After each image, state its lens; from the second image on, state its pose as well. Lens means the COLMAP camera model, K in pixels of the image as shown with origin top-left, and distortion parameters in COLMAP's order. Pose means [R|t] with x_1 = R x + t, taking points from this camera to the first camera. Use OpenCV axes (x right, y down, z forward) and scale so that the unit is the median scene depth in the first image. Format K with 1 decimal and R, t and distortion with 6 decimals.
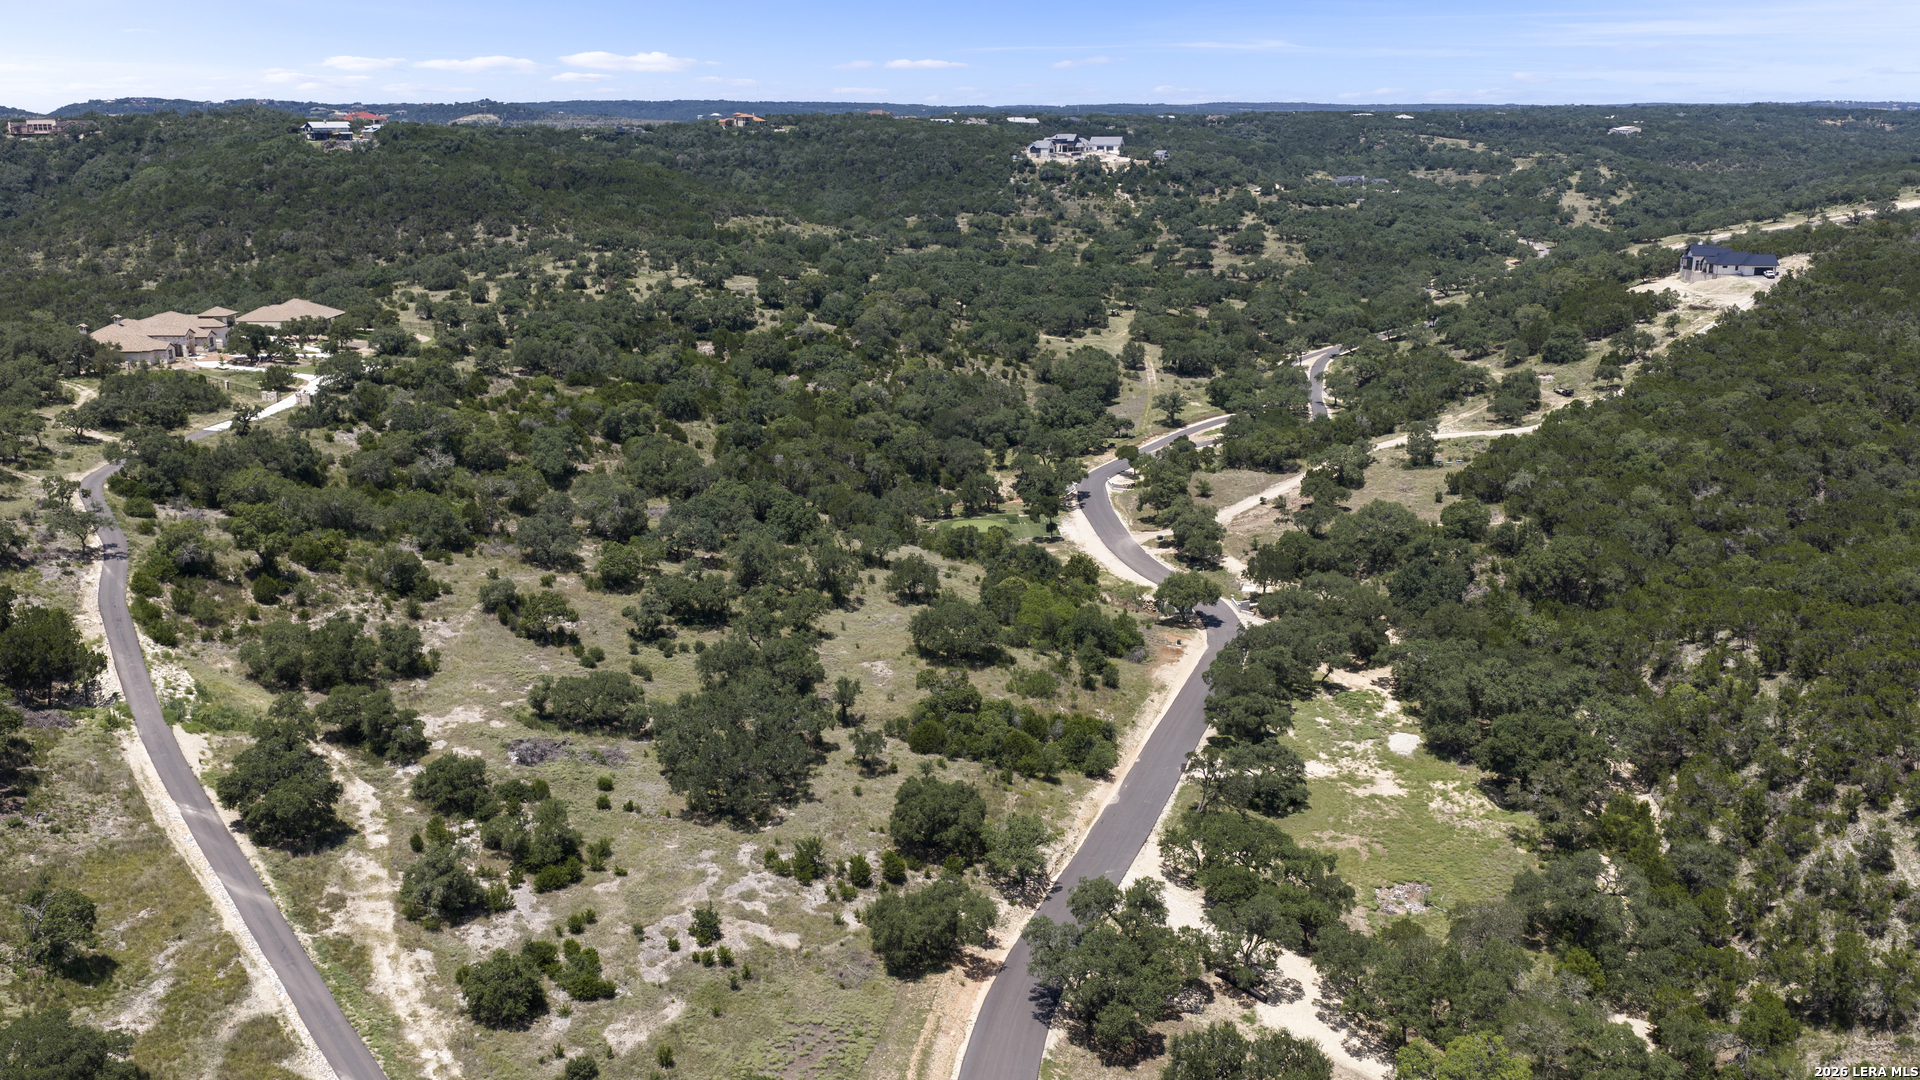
lens RADIAL K [[1590.6, 0, 961.5], [0, 1590.6, 536.9], [0, 0, 1]] dist [0.028219, -0.060237]
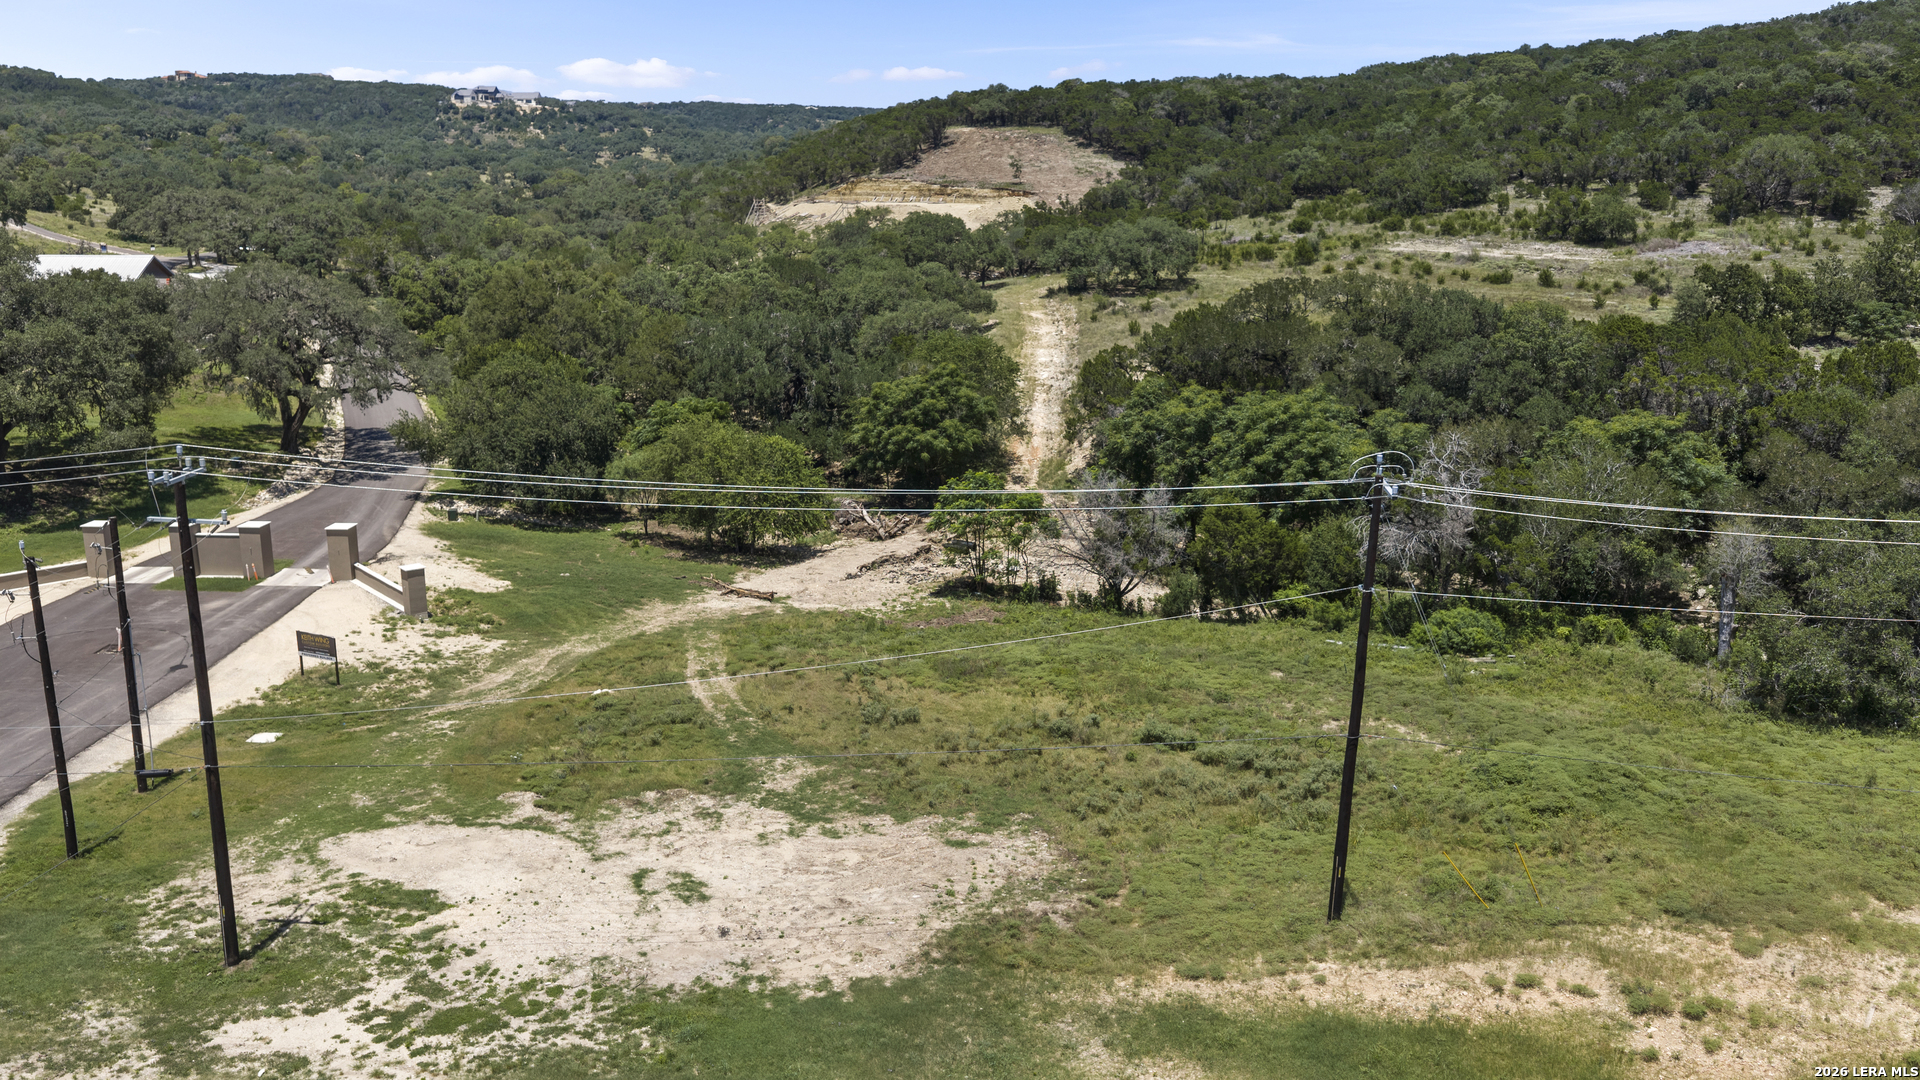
lens RADIAL K [[1590.6, 0, 961.5], [0, 1590.6, 536.9], [0, 0, 1]] dist [0.028219, -0.060237]
pose [[0.955361, -0.065337, 0.288125, 0.041860], [0.074335, 0.997025, -0.020387, 0.134792], [-0.285935, 0.040895, 0.957376, -0.219400]]
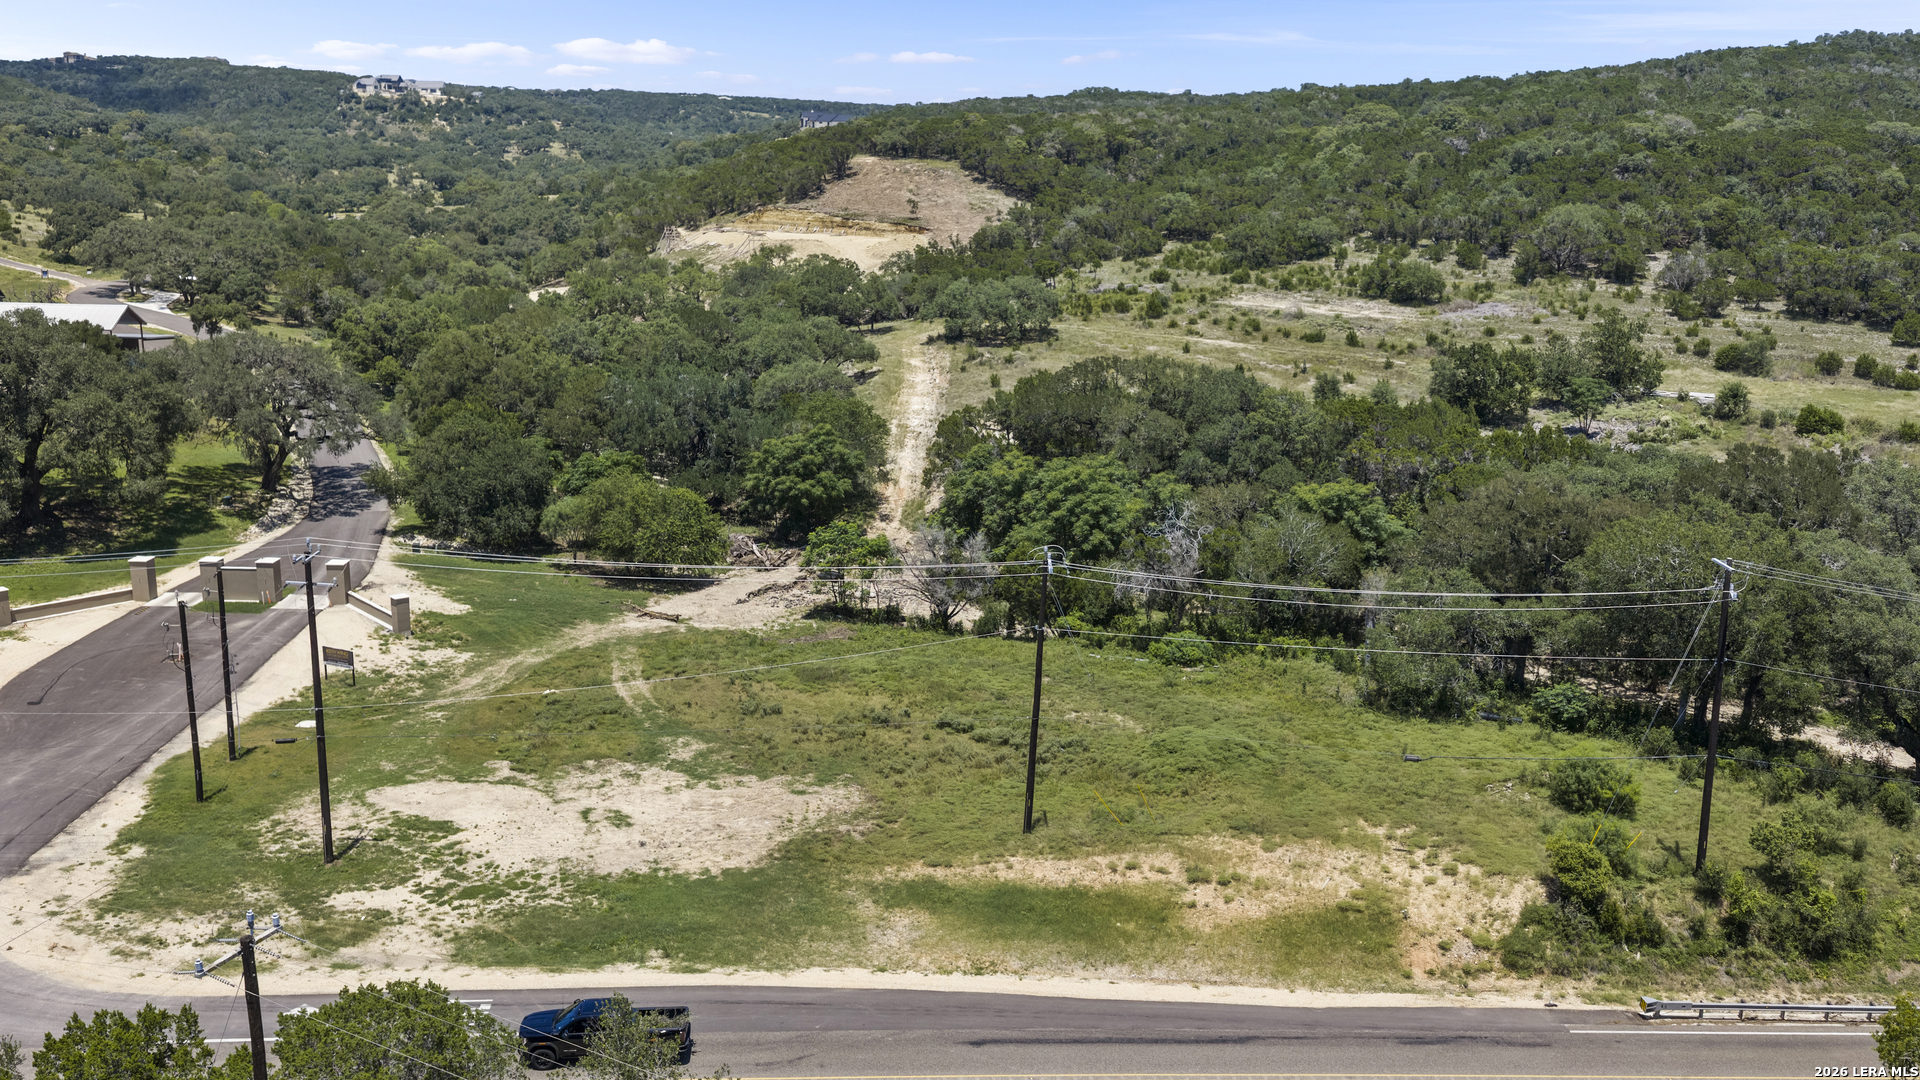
lens RADIAL K [[1641.7, 0, 962.4], [0, 1641.7, 537.9], [0, 0, 1]] dist [0.042140, -0.094723]
pose [[0.940056, -0.059445, 0.335800, 0.036568], [0.068659, 0.997518, -0.015623, 0.132810], [-0.334037, 0.037742, 0.941804, -0.252615]]
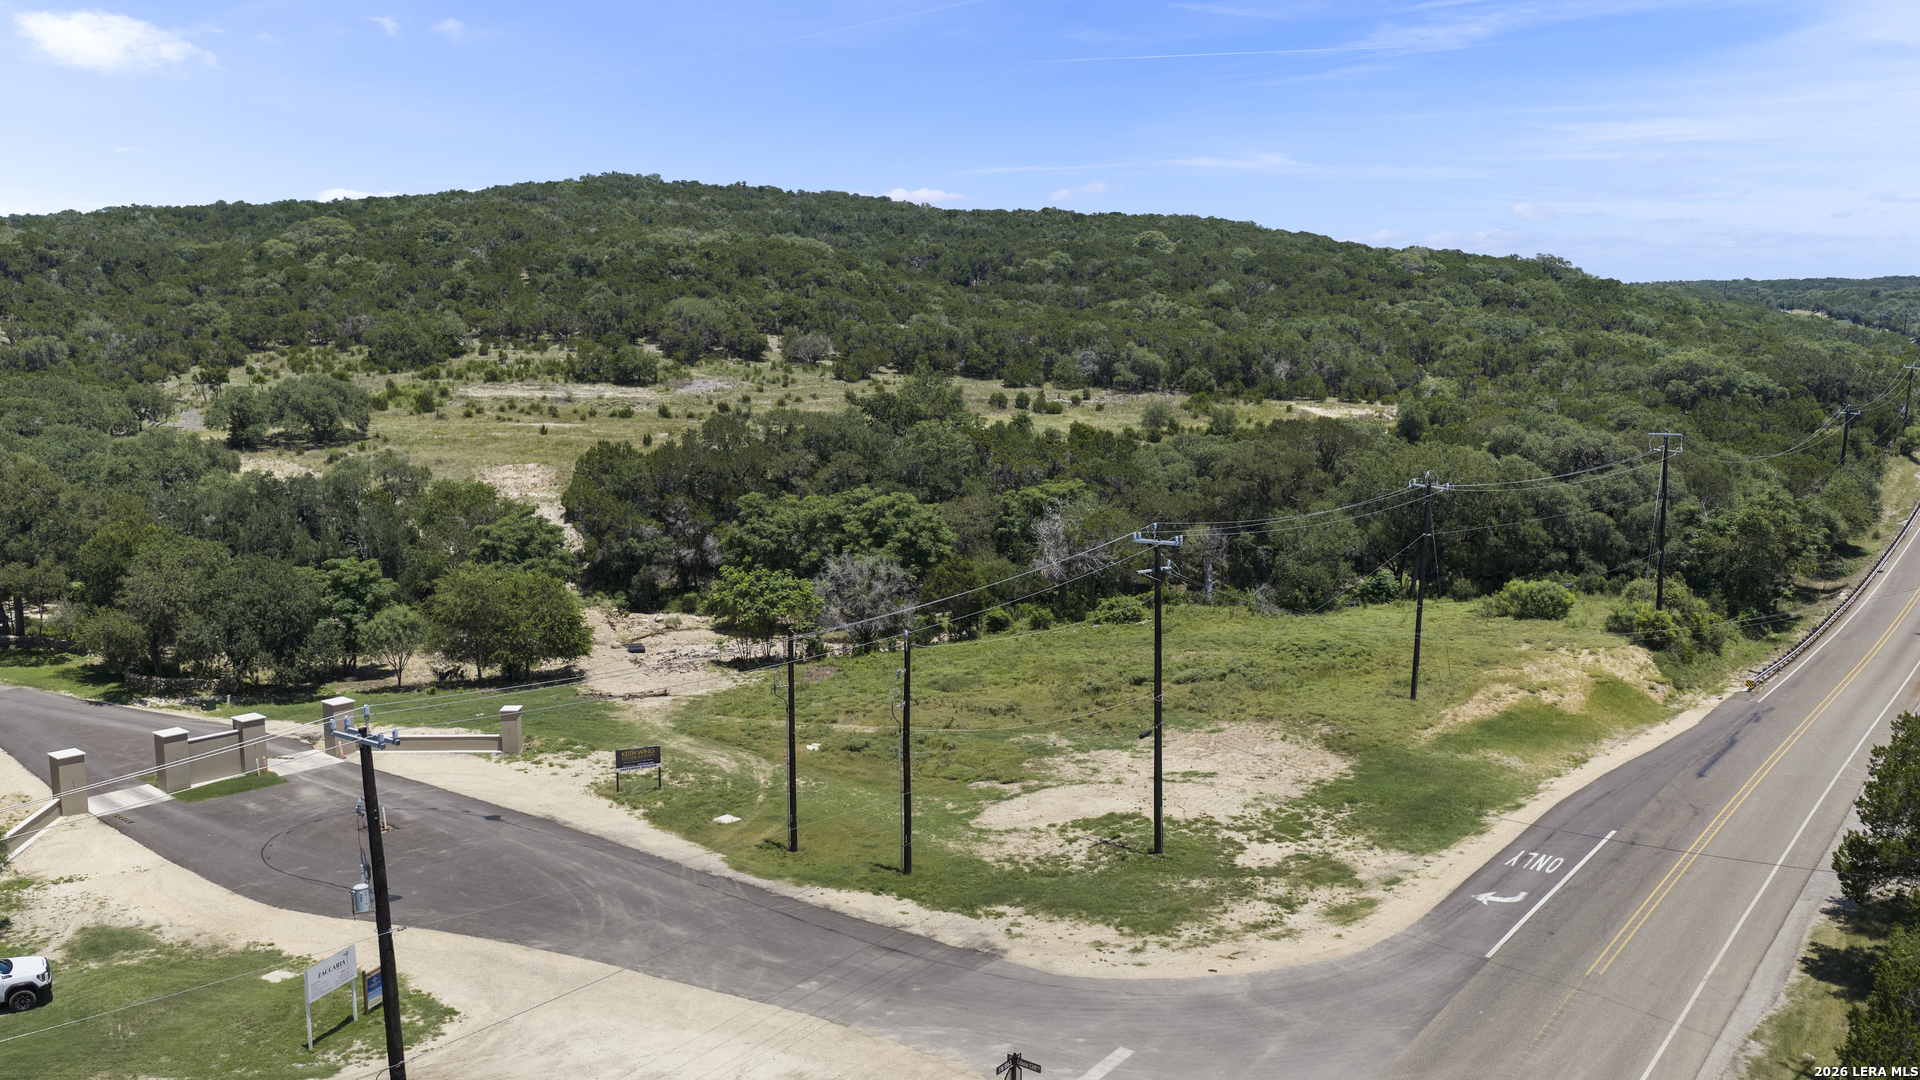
lens RADIAL K [[1590.6, 0, 961.5], [0, 1590.6, 536.9], [0, 0, 1]] dist [0.028219, -0.060237]
pose [[0.359491, -0.130557, 0.923970, -0.040528], [0.239377, 0.969933, 0.043917, 0.124542], [-0.901923, 0.205389, 0.379935, -0.188507]]
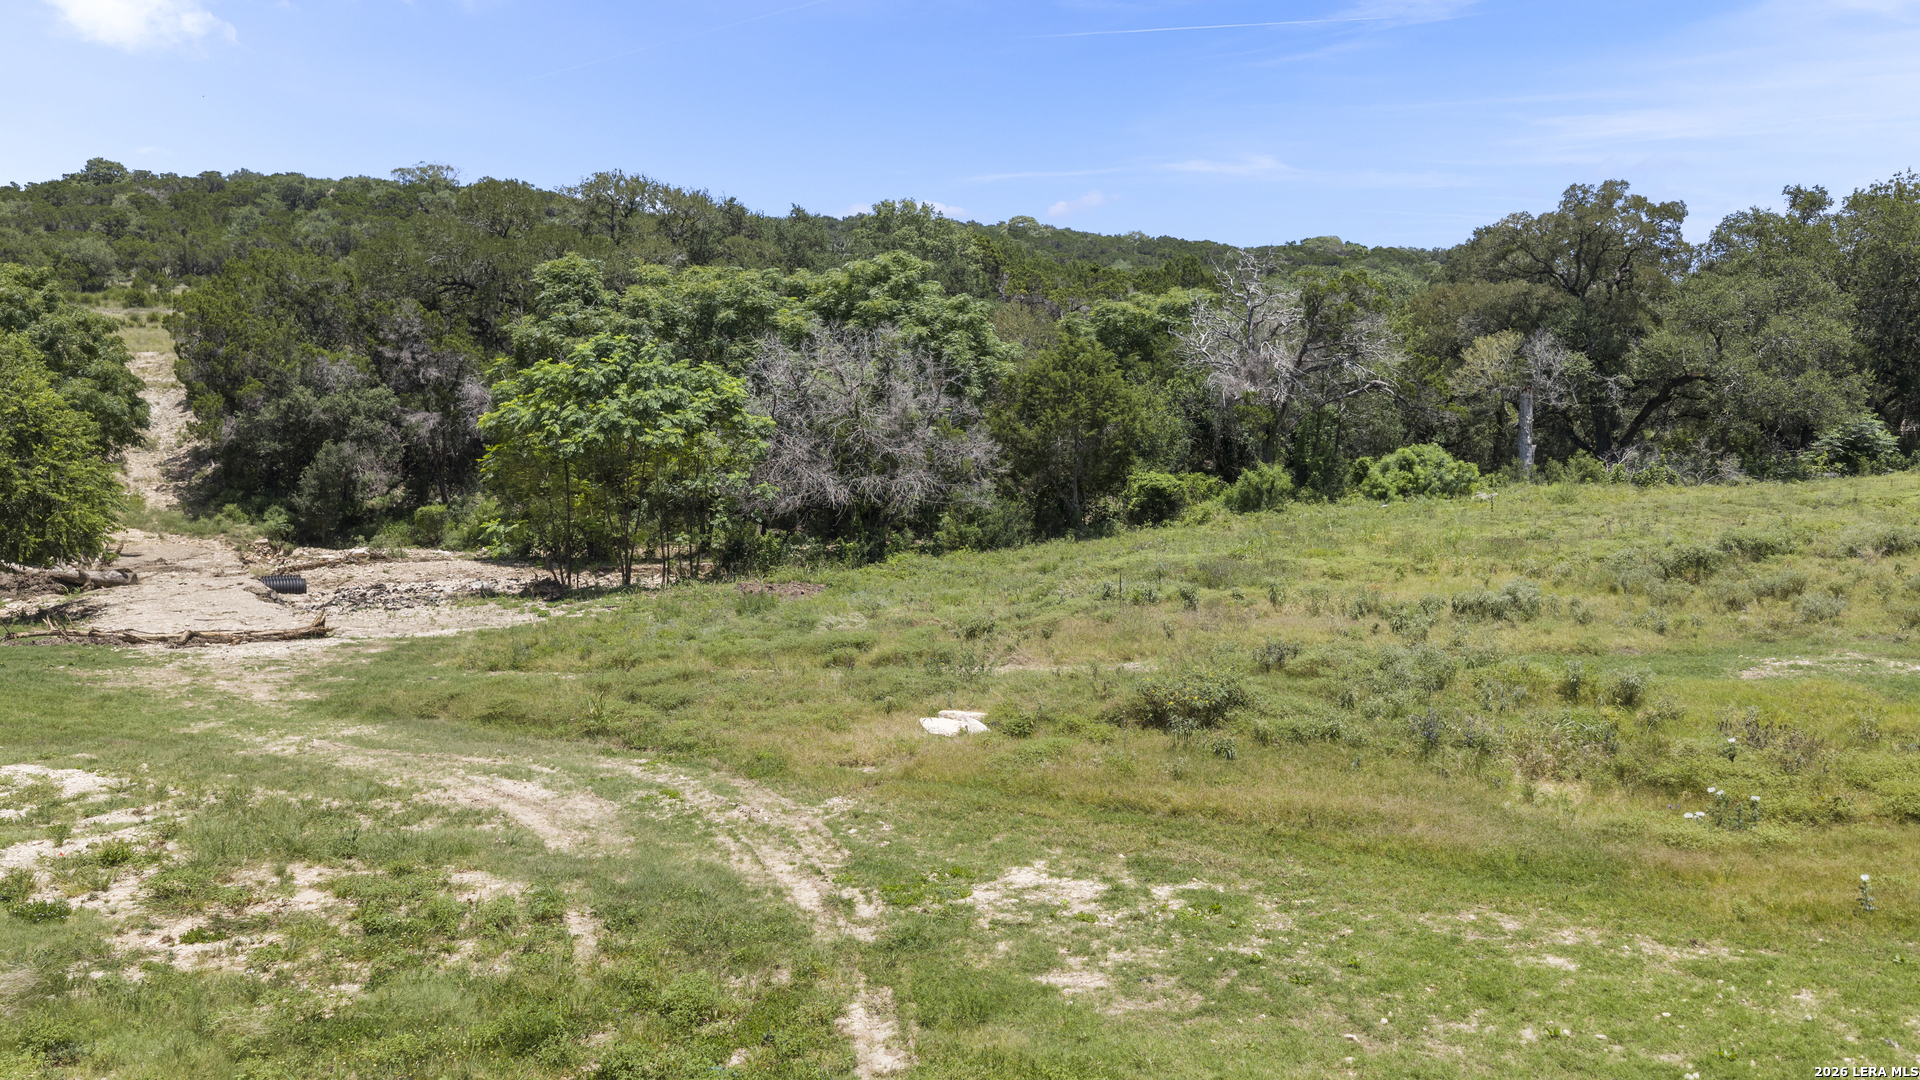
lens RADIAL K [[1590.6, 0, 961.5], [0, 1590.6, 536.9], [0, 0, 1]] dist [0.028219, -0.060237]
pose [[0.228930, -0.076288, 0.970449, 0.026470], [0.255066, 0.966794, 0.015830, 0.136794], [-0.939432, 0.243905, 0.240787, -0.145119]]
